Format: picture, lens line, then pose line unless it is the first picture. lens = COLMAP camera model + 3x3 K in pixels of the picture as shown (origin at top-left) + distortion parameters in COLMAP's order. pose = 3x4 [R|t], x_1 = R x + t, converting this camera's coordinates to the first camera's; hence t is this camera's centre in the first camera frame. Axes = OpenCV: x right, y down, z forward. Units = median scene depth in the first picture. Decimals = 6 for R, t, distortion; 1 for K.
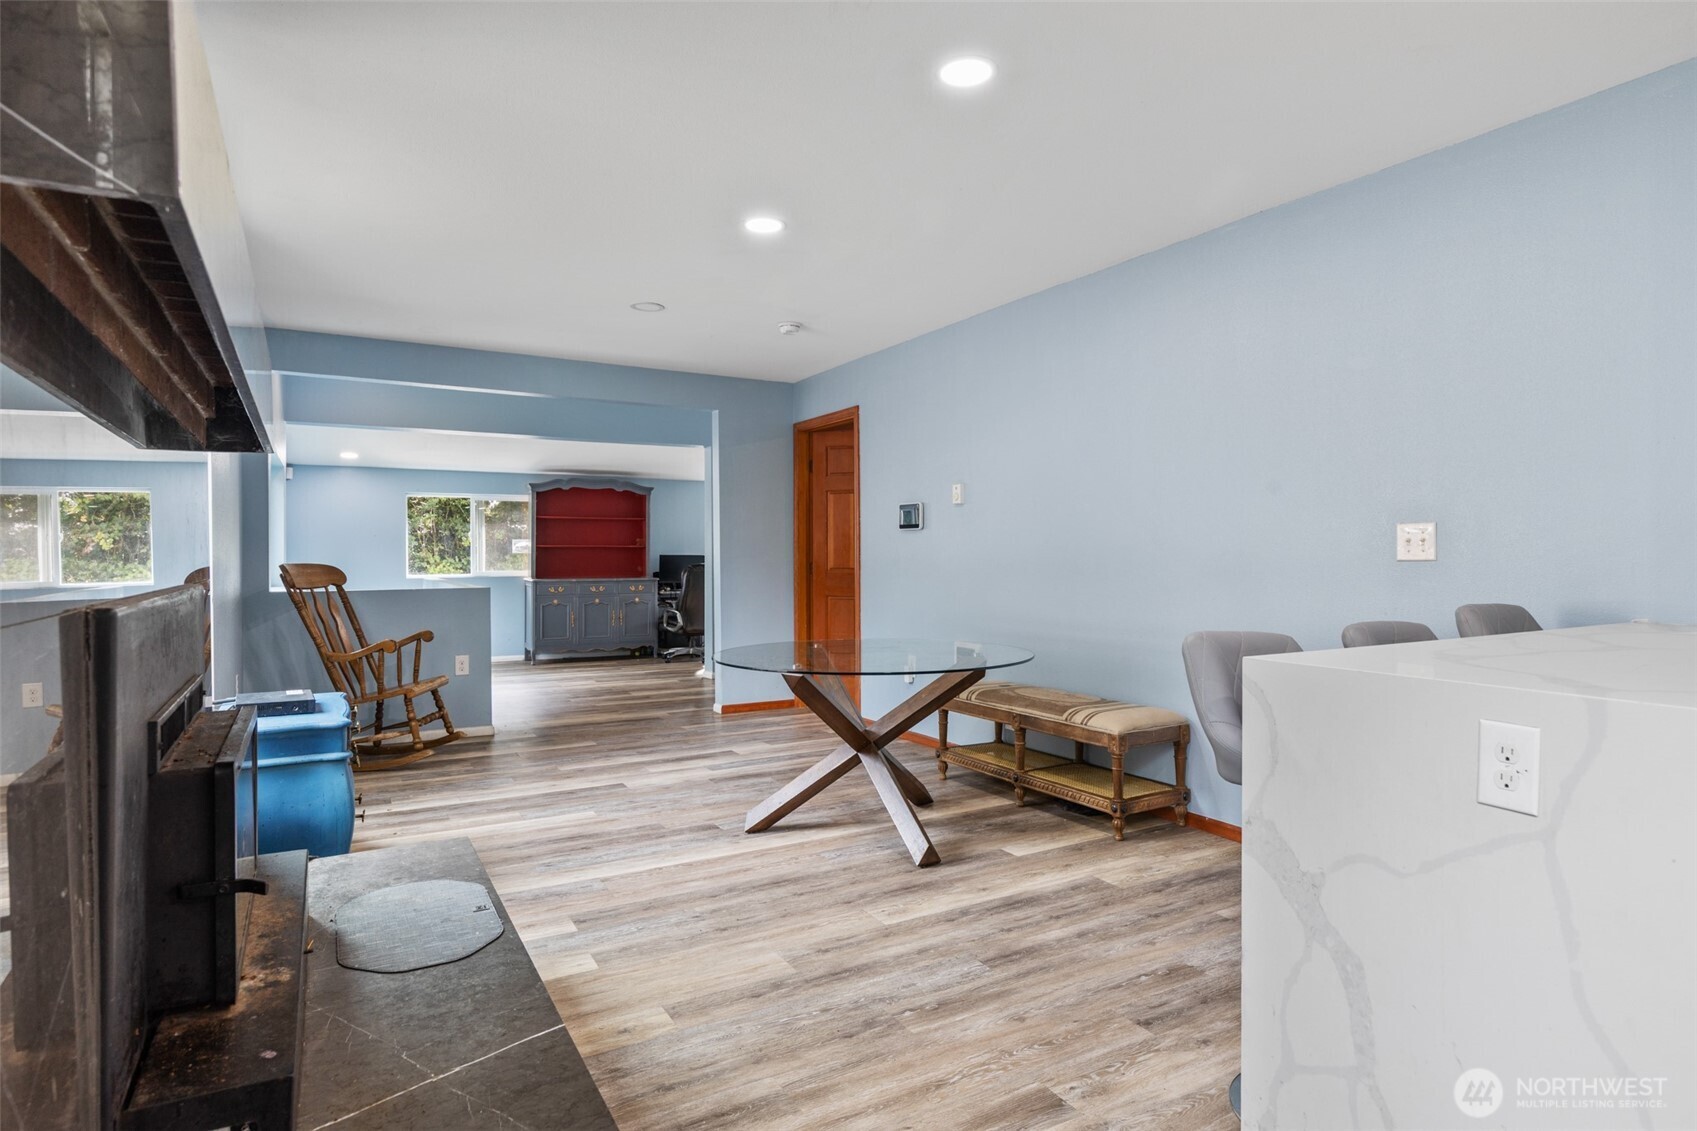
lens RADIAL K [[893.3, 0, 846.7], [0, 893.3, 565.4], [0, 0, 1]] dist [-0.000263, -0.000160]
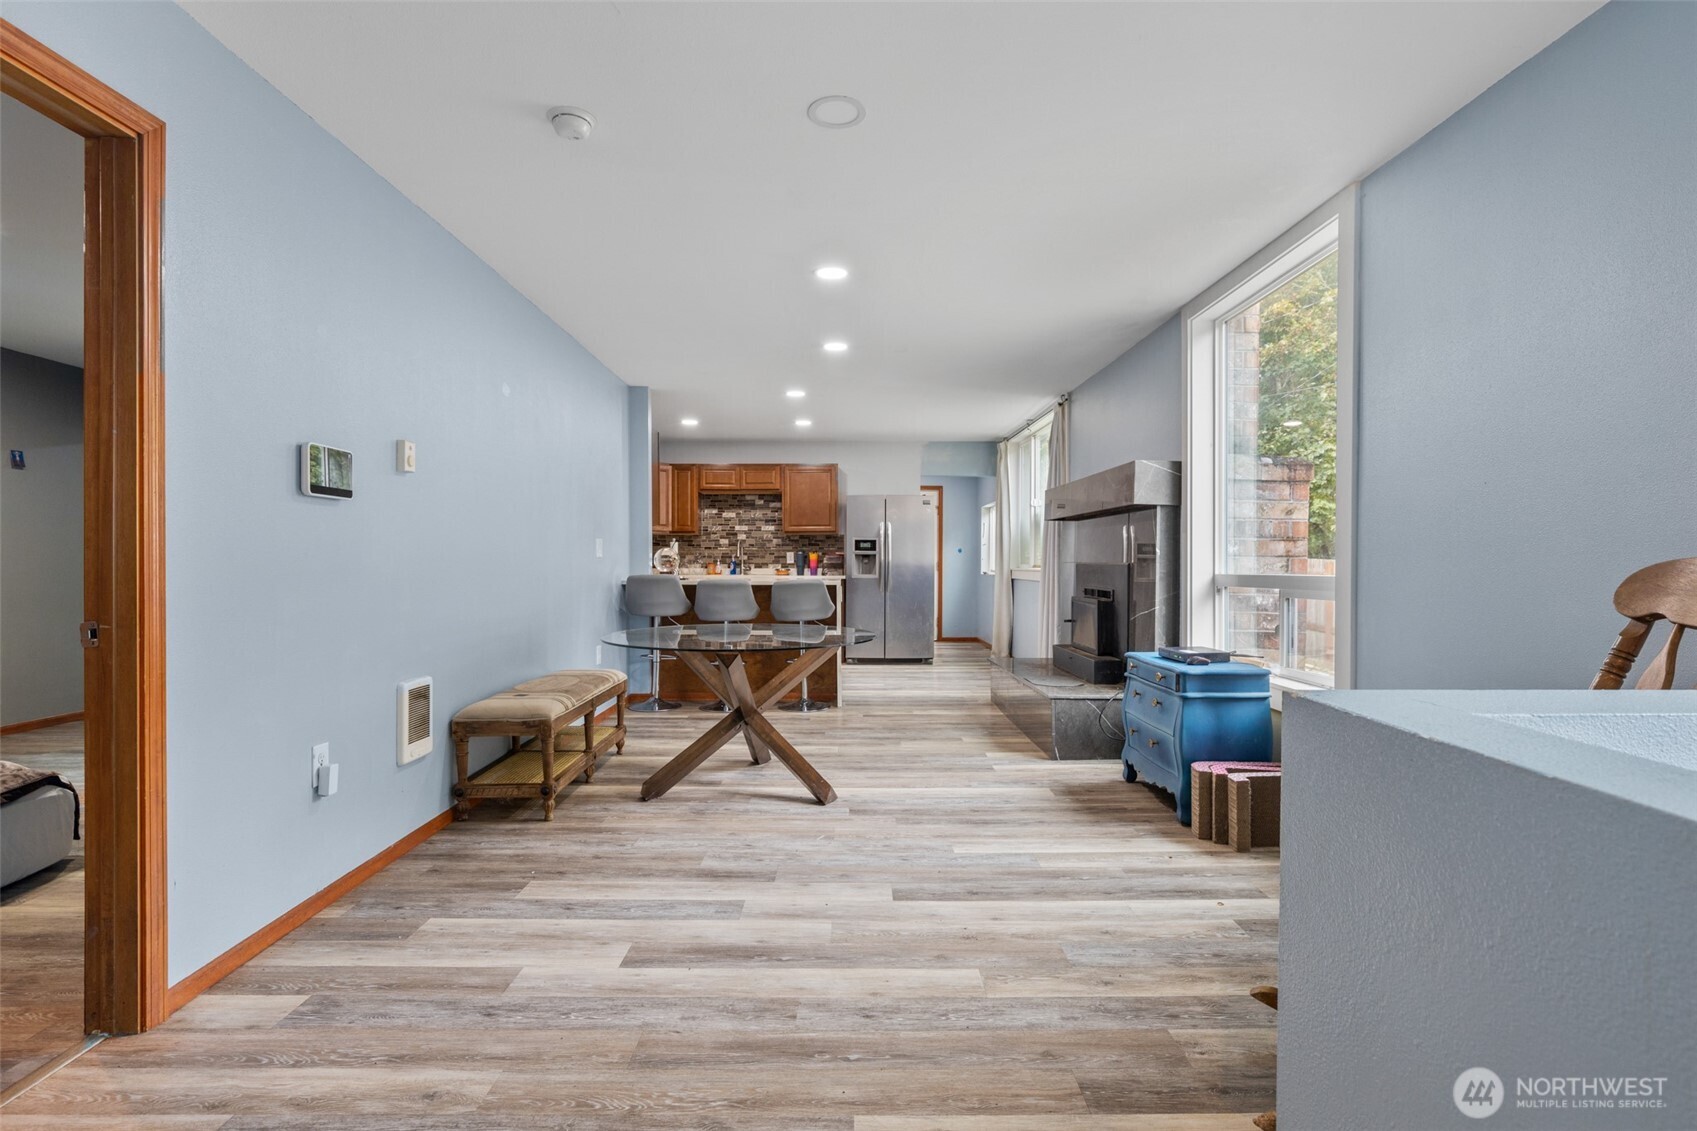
lens RADIAL K [[839.4, 0, 848.9], [0, 839.4, 566.3], [0, 0, 1]] dist [0.001492, 0.000059]
pose [[-0.869666, -0.000819, 0.493640, -0.768732], [0.005188, 0.999928, 0.010798, -0.004995], [-0.493614, 0.011952, -0.869599, 2.268525]]
